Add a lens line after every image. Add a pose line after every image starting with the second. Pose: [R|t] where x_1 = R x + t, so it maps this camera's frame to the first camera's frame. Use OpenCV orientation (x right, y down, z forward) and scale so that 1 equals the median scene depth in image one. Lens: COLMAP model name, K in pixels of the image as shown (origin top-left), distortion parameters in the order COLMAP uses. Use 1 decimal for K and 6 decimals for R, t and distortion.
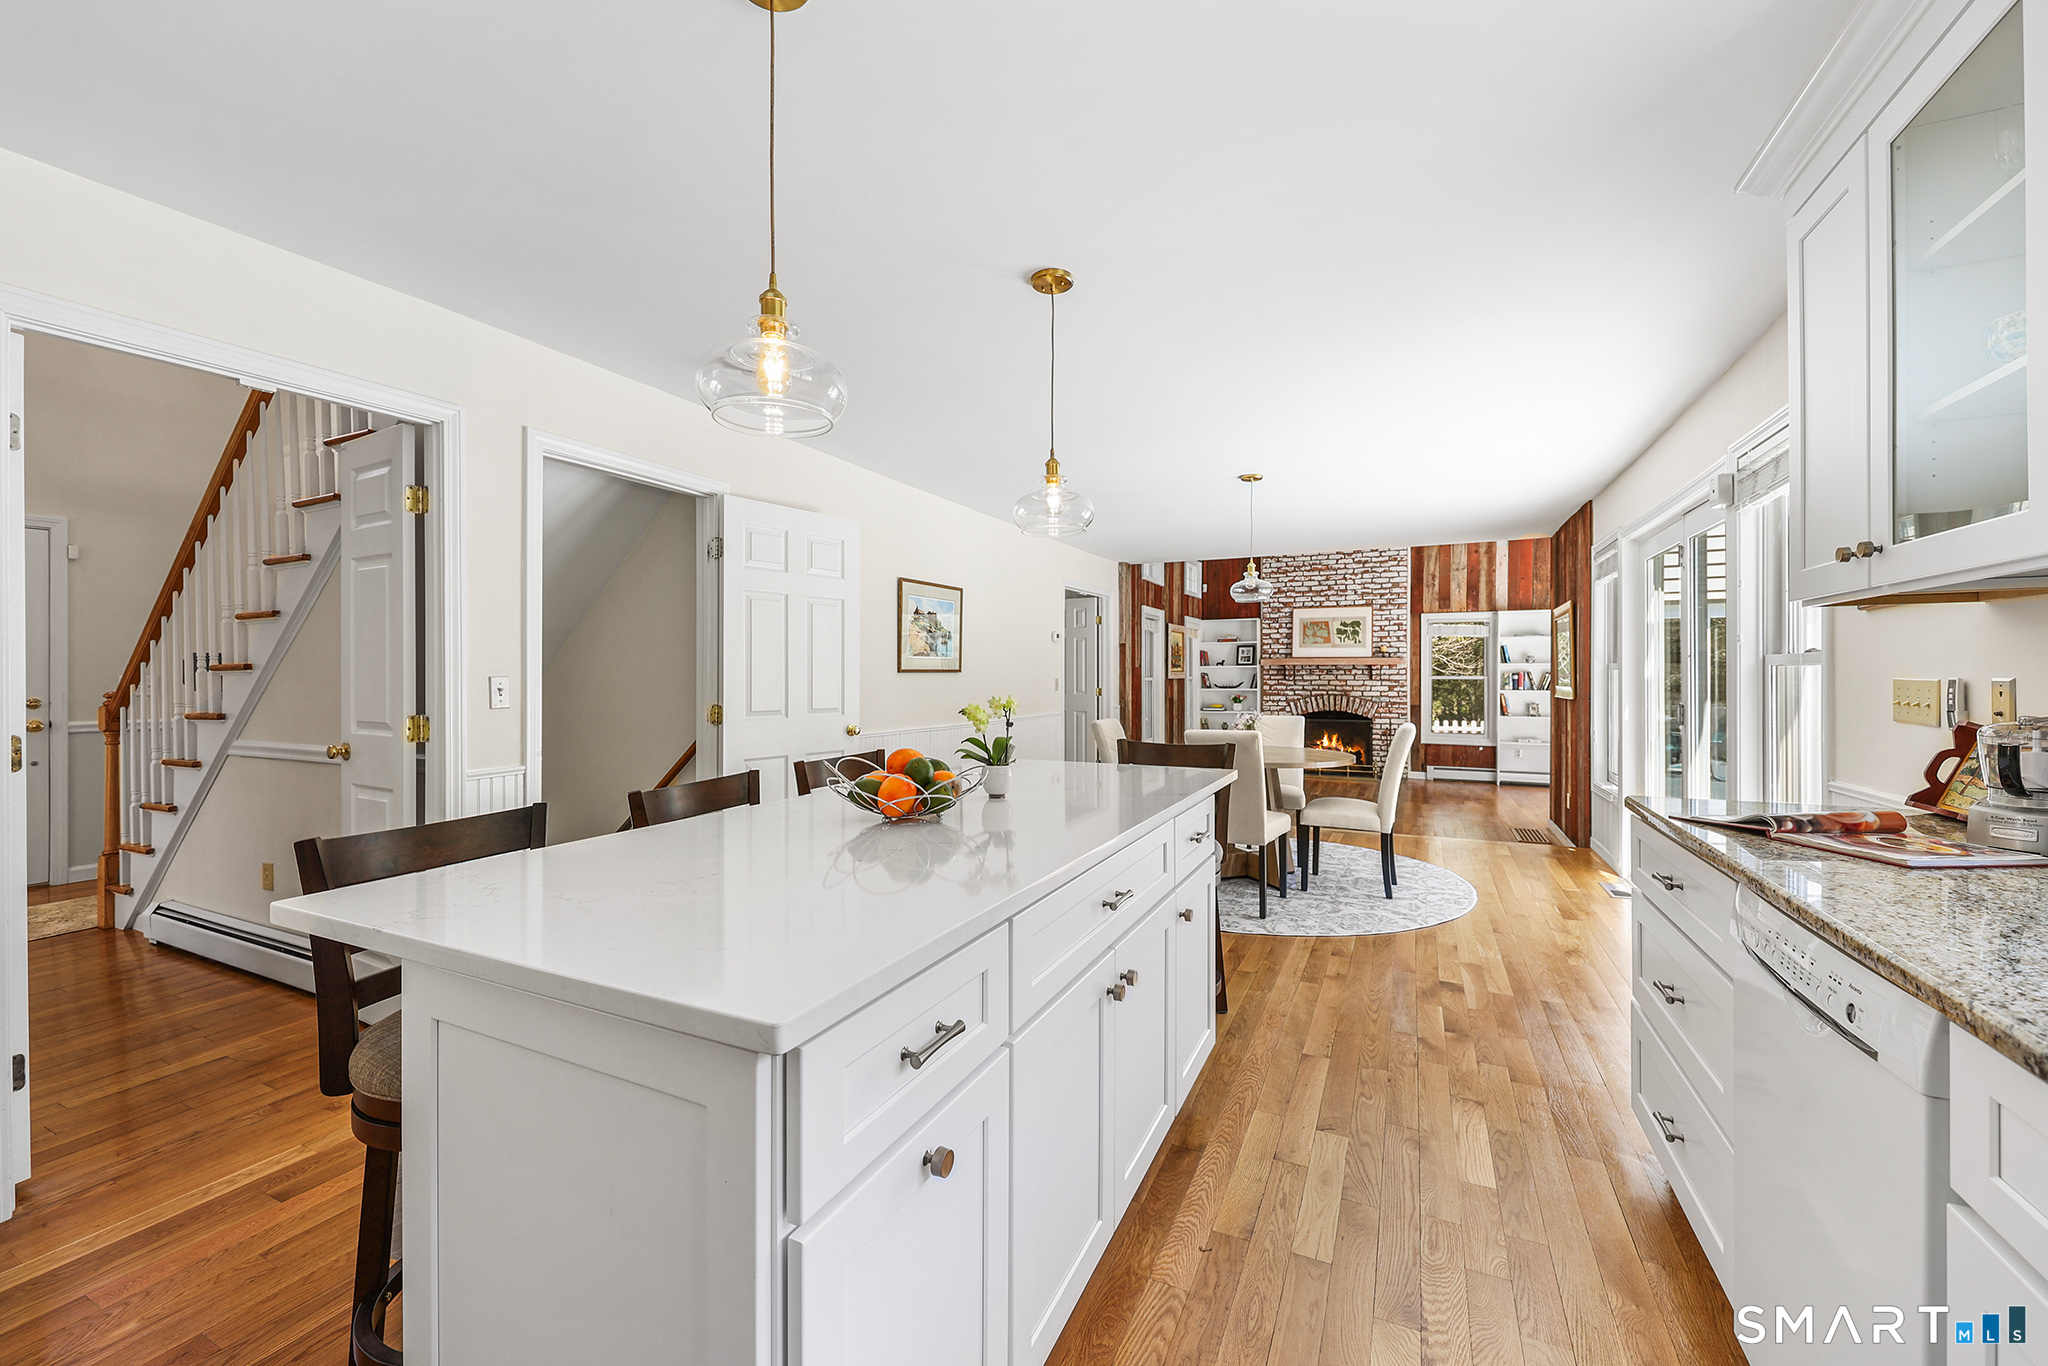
lens RADIAL K [[809.6, 0, 1032.7], [0, 809.6, 675.1], [0, 0, 1]] dist [0.009466, -0.002276]
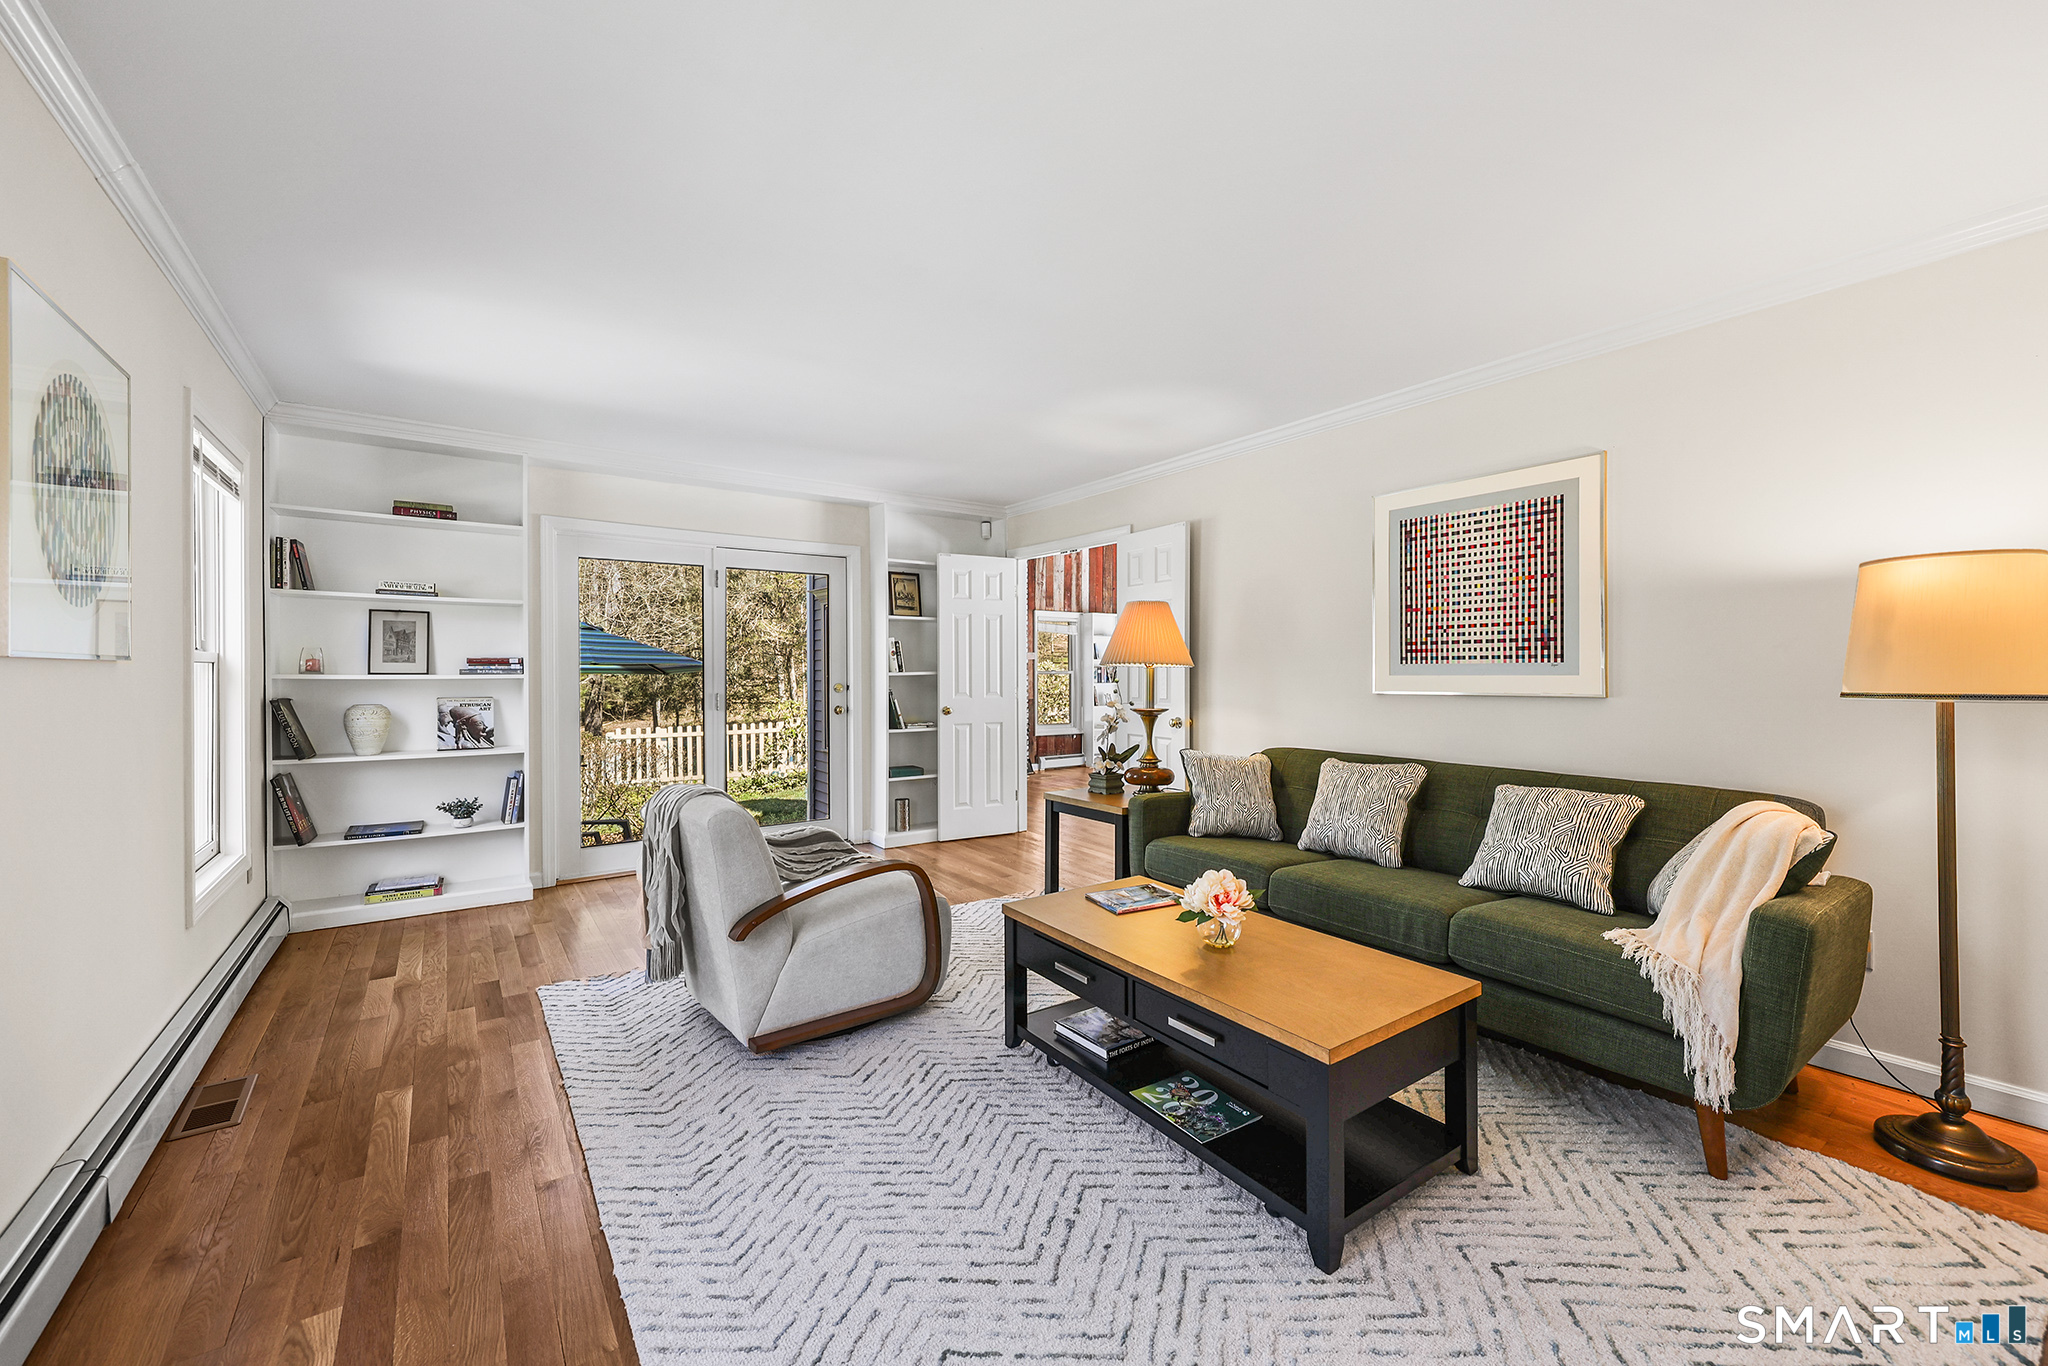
lens RADIAL K [[809.6, 0, 1046.0], [0, 809.6, 673.9], [0, 0, 1]] dist [0.009466, -0.002276]
pose [[0.470629, -0.005946, 0.882311, -0.409235], [0.005686, 0.999977, 0.003706, 0.000557], [-0.882313, 0.003273, 0.470652, 0.501752]]
